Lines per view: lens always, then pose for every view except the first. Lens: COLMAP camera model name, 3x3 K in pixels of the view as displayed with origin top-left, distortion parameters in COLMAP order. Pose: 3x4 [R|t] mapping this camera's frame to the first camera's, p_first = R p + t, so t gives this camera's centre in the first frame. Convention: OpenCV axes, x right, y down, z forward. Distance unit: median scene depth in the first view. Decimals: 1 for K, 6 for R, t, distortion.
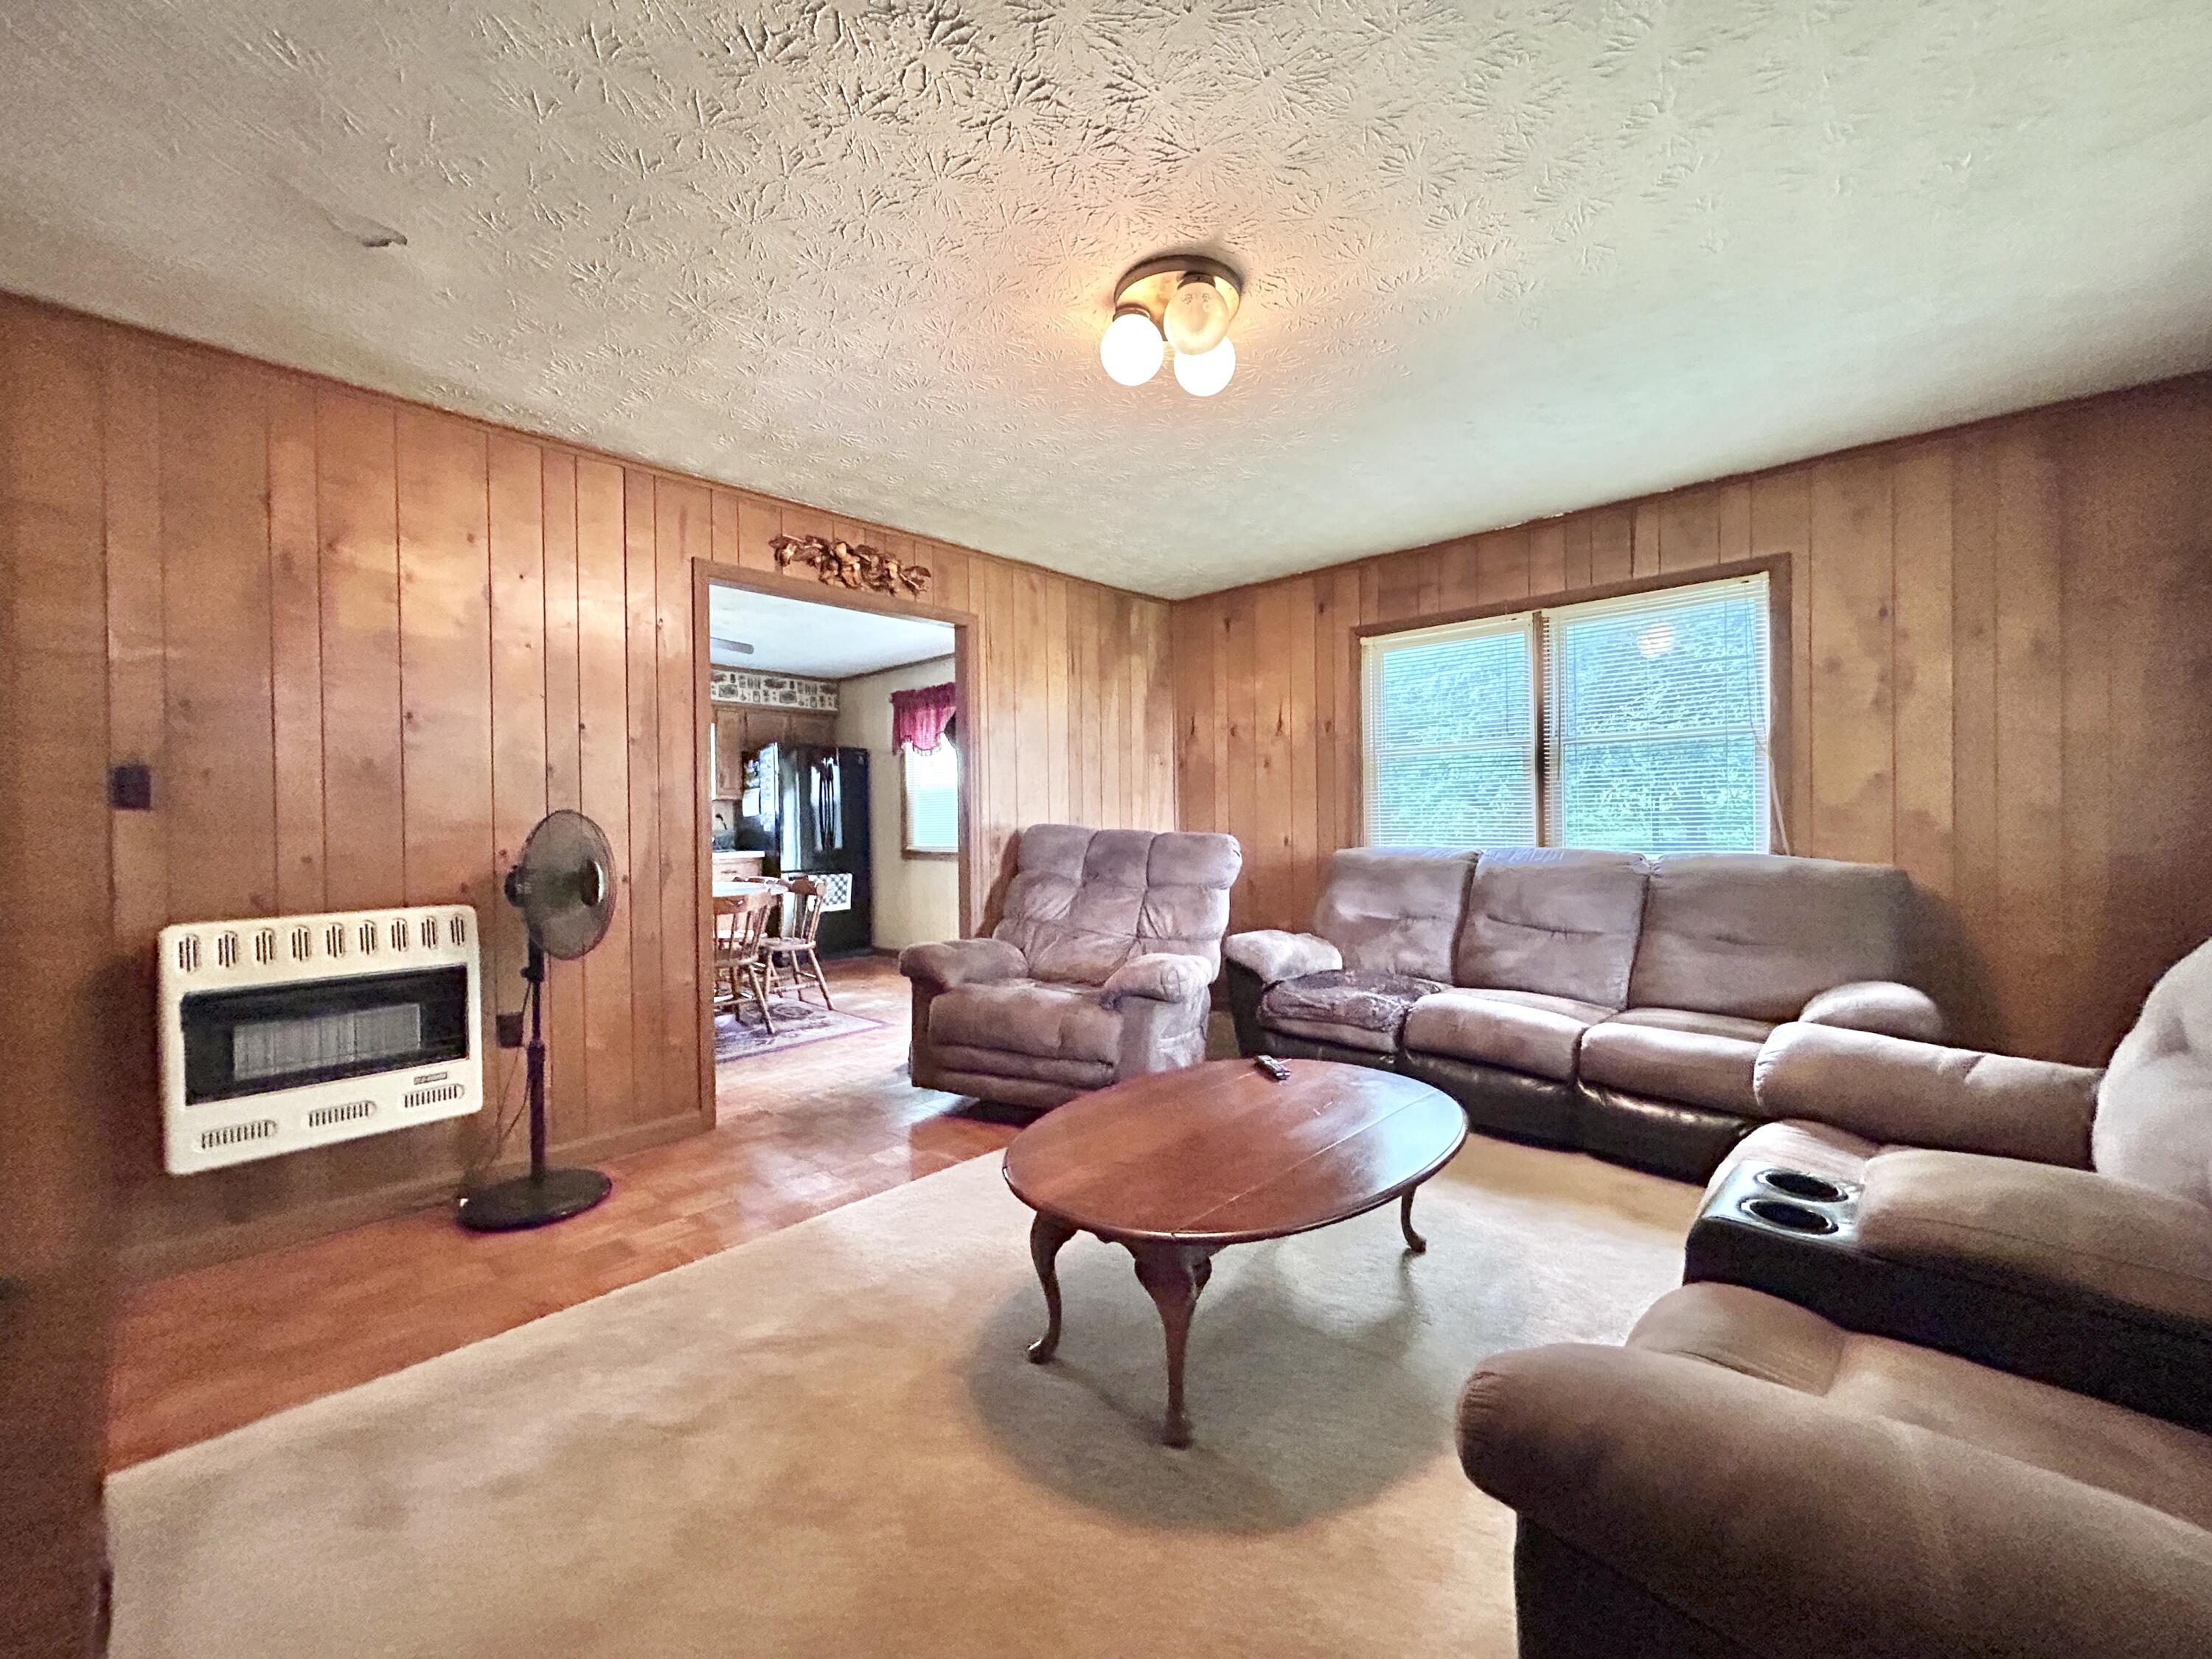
lens RADIAL K [[896.9, 0, 1093.8], [0, 896.9, 826.3], [0, 0, 1]] dist [0.001198, 0.000166]
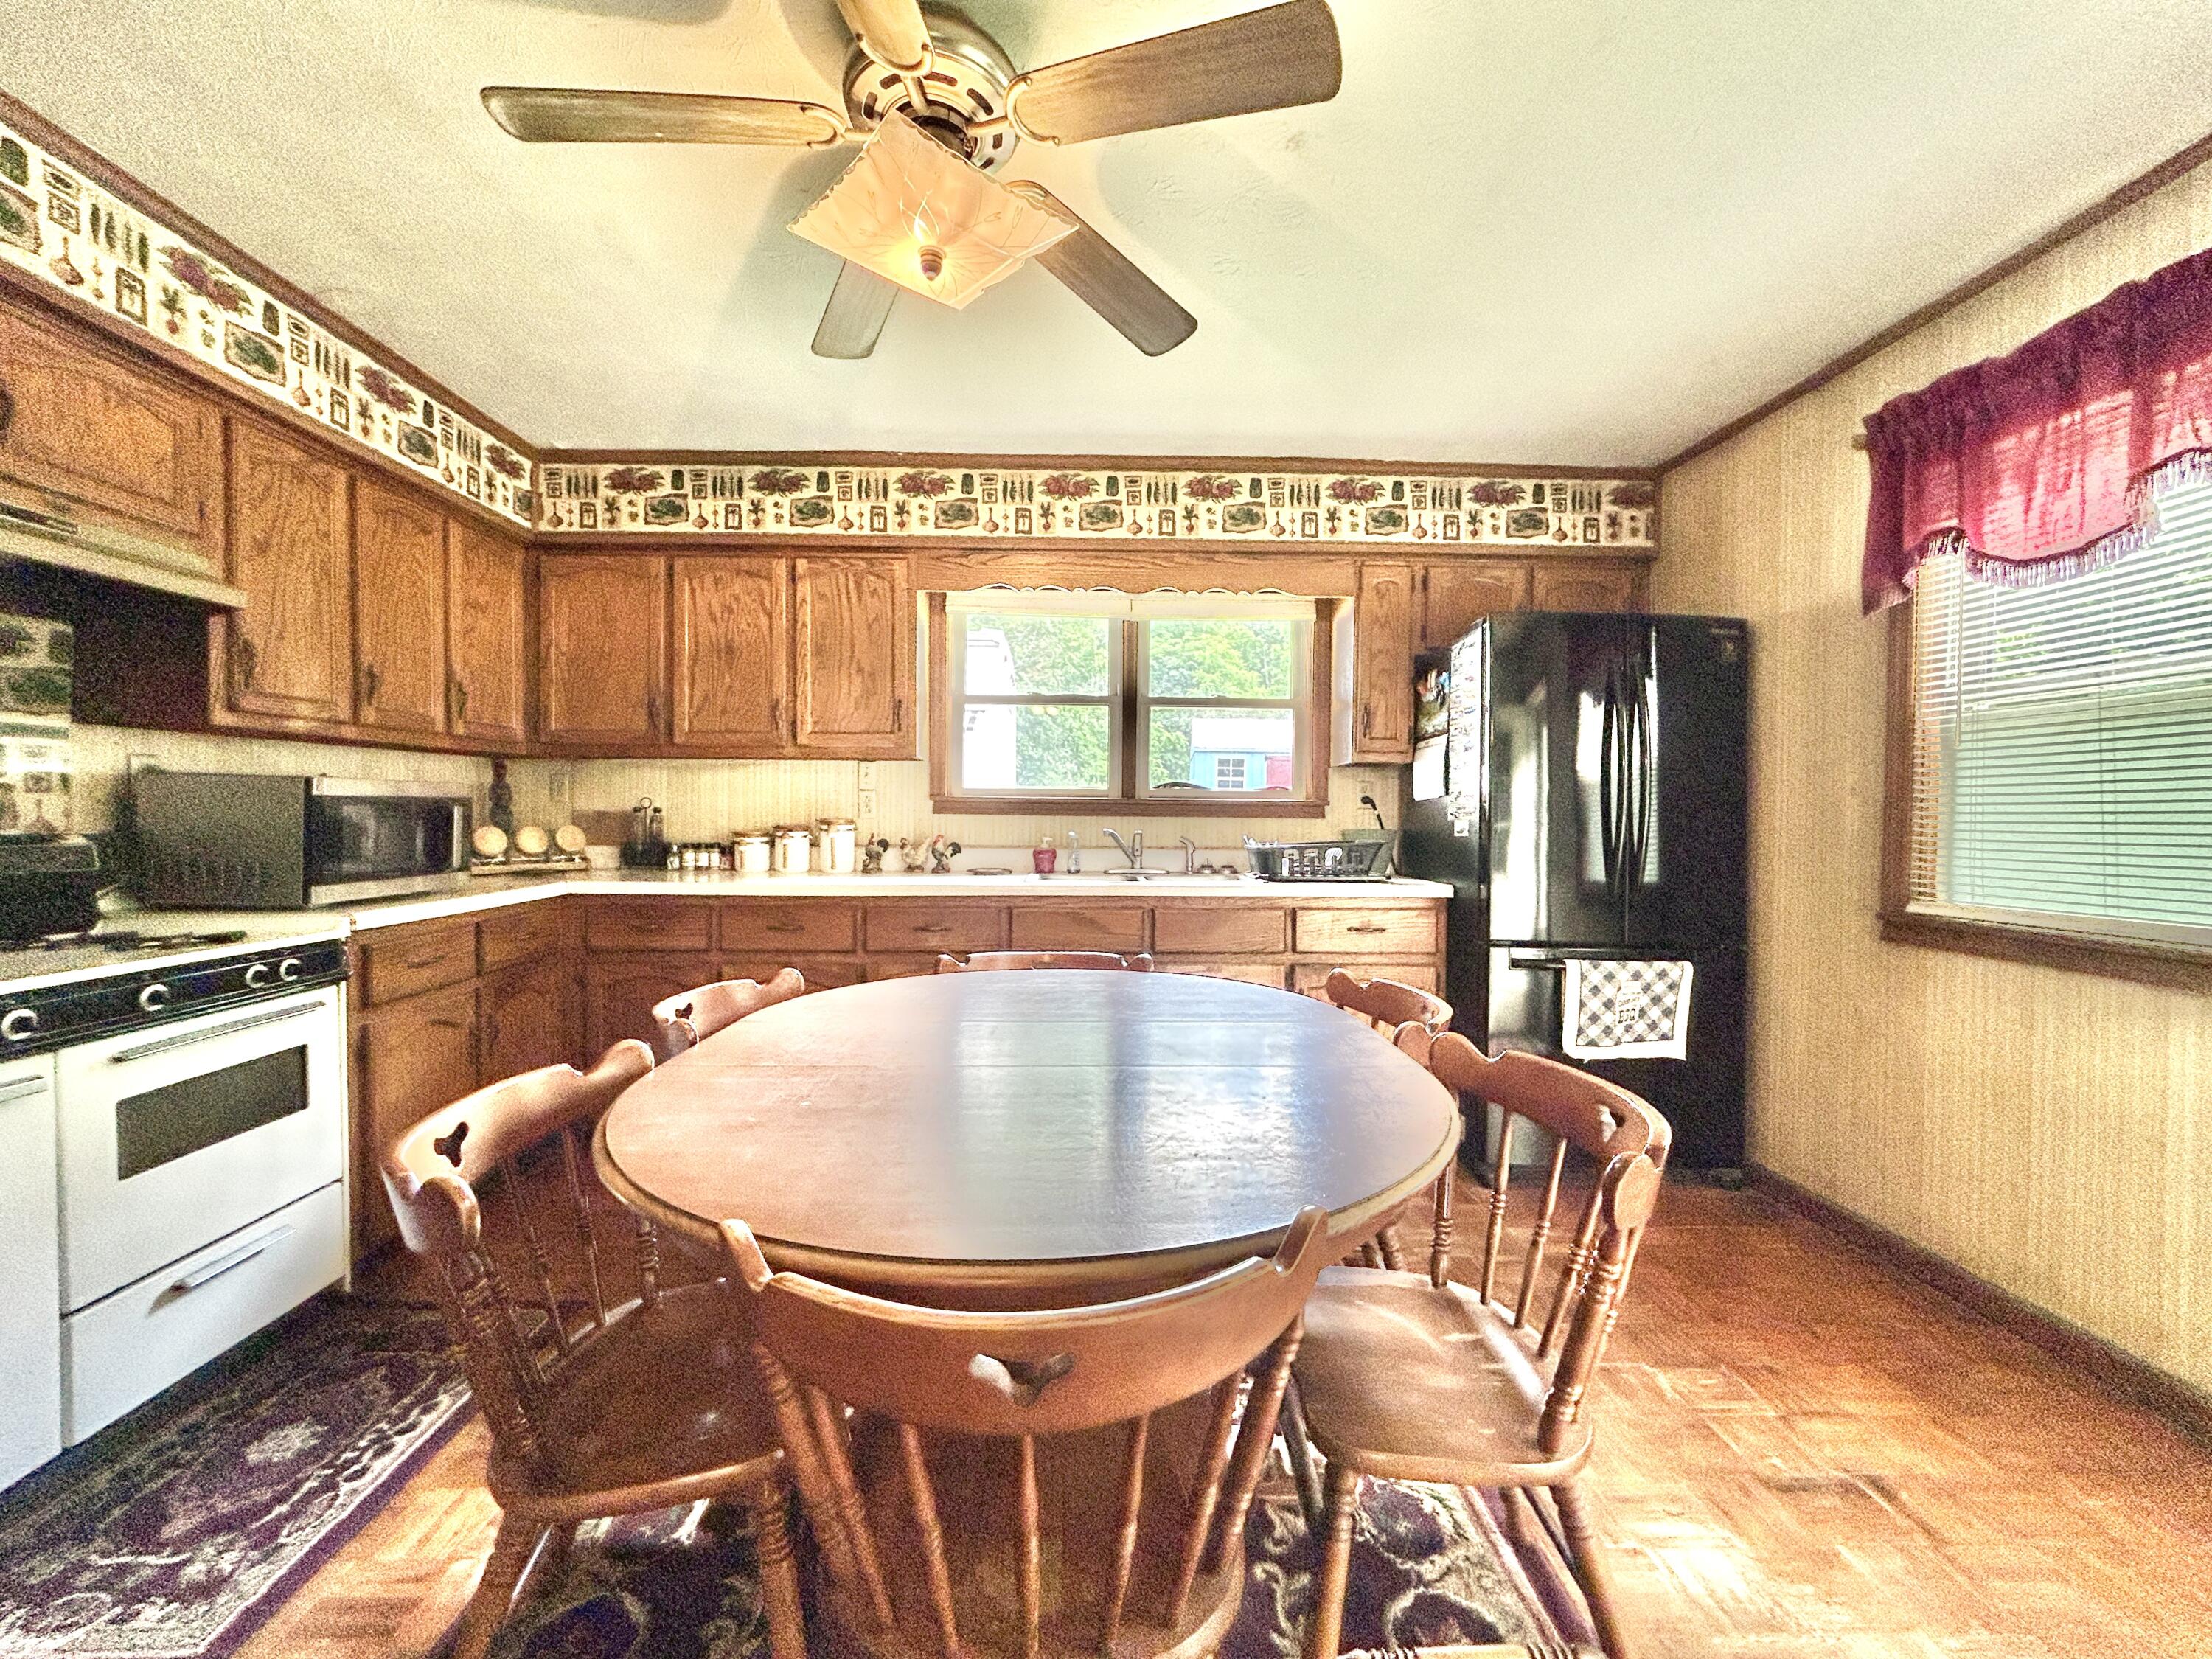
lens RADIAL K [[896.9, 0, 1094.5], [0, 896.9, 822.6], [0, 0, 1]] dist [0.001198, 0.000166]
pose [[0.699995, 0.031453, -0.713455, -0.182910], [-0.021947, 0.999505, 0.022530, -0.006294], [0.713811, -0.000112, 0.700339, 0.575395]]
